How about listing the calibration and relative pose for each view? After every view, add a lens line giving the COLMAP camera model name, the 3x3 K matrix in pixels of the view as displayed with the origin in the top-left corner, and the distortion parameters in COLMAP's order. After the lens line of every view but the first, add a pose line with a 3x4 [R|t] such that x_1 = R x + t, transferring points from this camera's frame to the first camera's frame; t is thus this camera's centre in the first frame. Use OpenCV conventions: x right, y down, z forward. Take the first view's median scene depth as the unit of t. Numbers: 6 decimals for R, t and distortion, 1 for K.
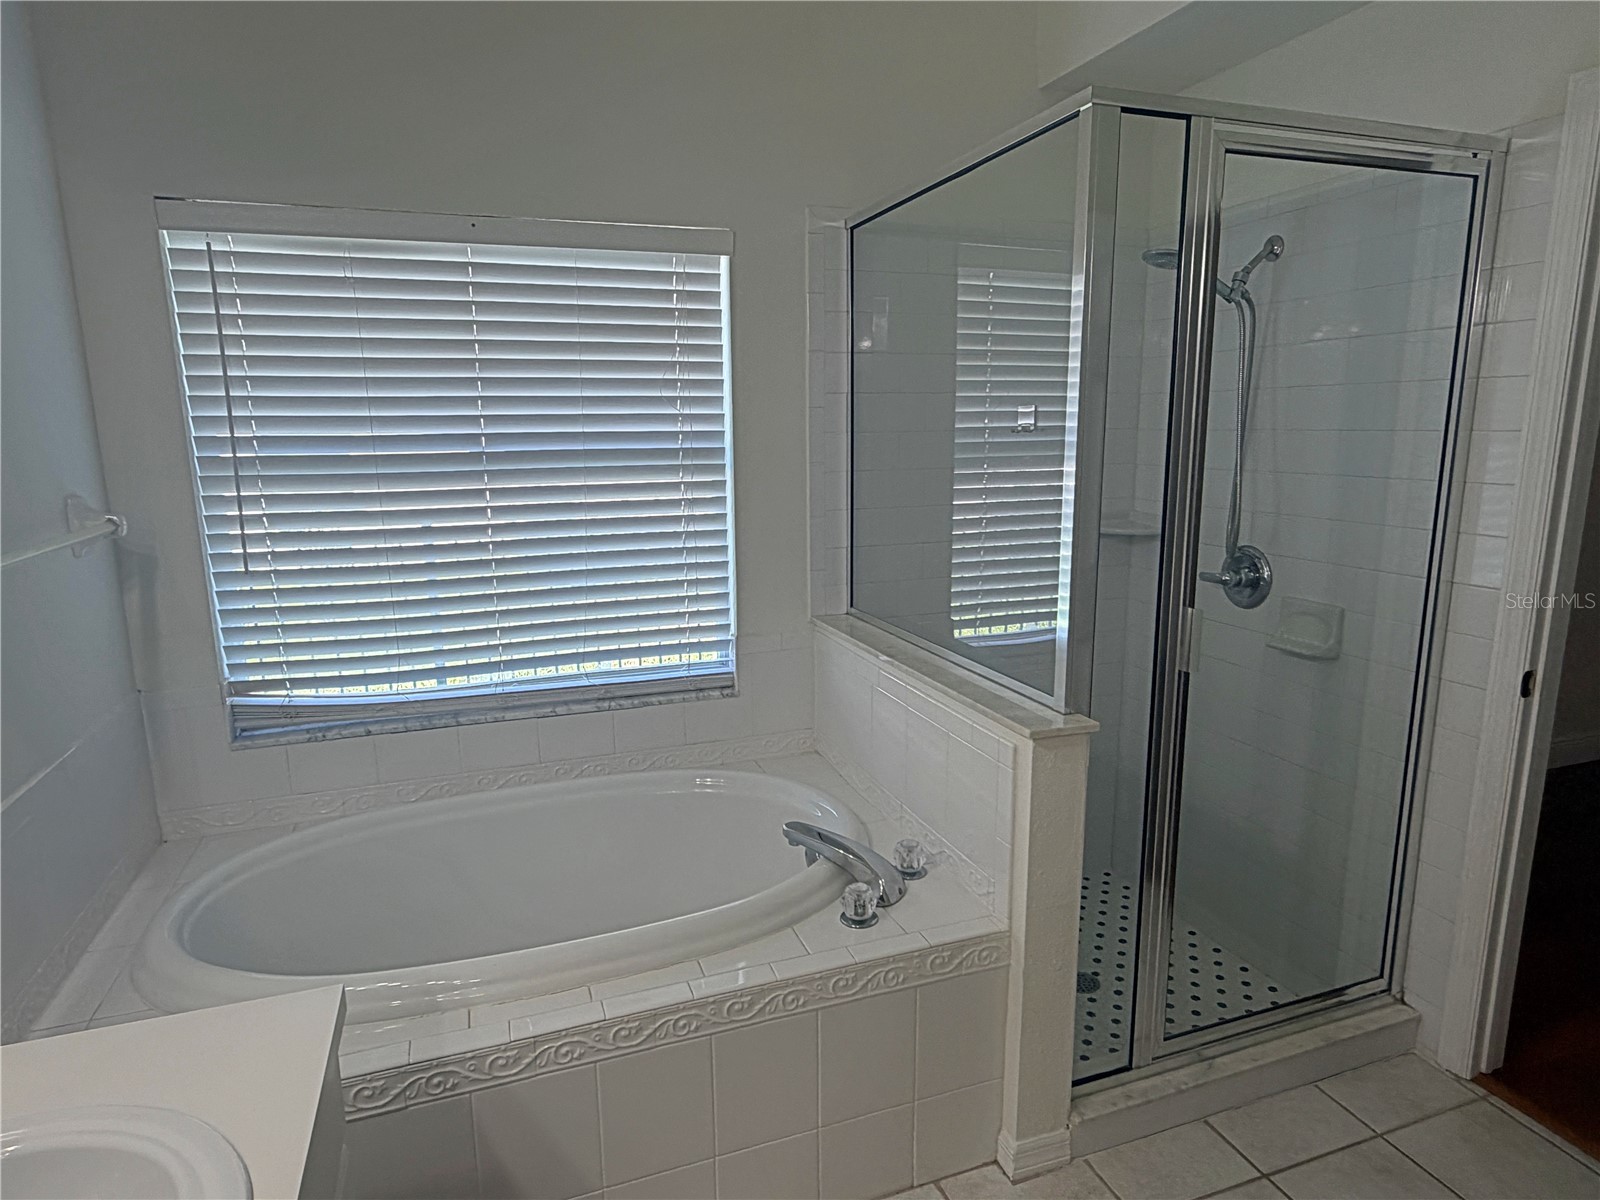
lens RADIAL K [[931.2, 0, 808.4], [0, 931.2, 609.0], [0, 0, 1]] dist [-0.001411, 0.001976]
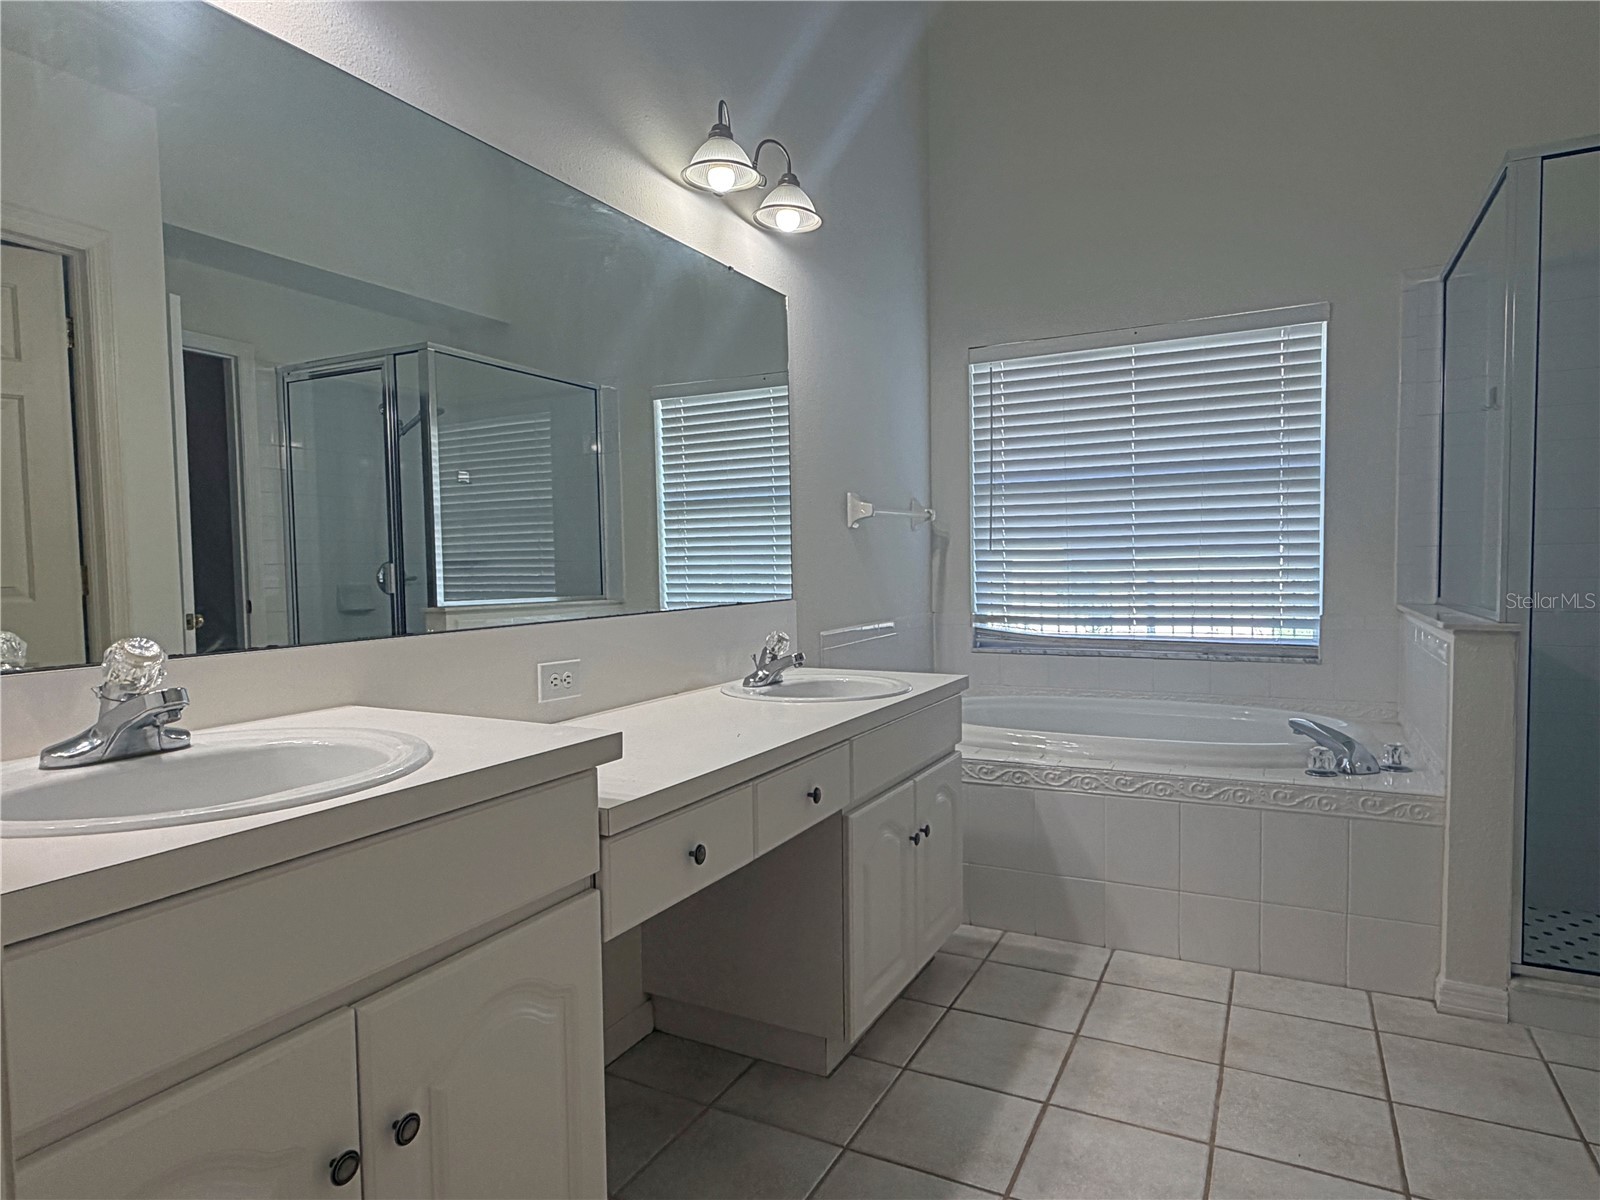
lens RADIAL K [[931.2, 0, 808.4], [0, 931.2, 609.0], [0, 0, 1]] dist [-0.001411, 0.001976]
pose [[0.679458, 0.032917, -0.732976, 0.424753], [-0.132846, 0.988001, -0.078776, 0.242163], [0.721588, 0.150898, 0.675678, -0.386219]]
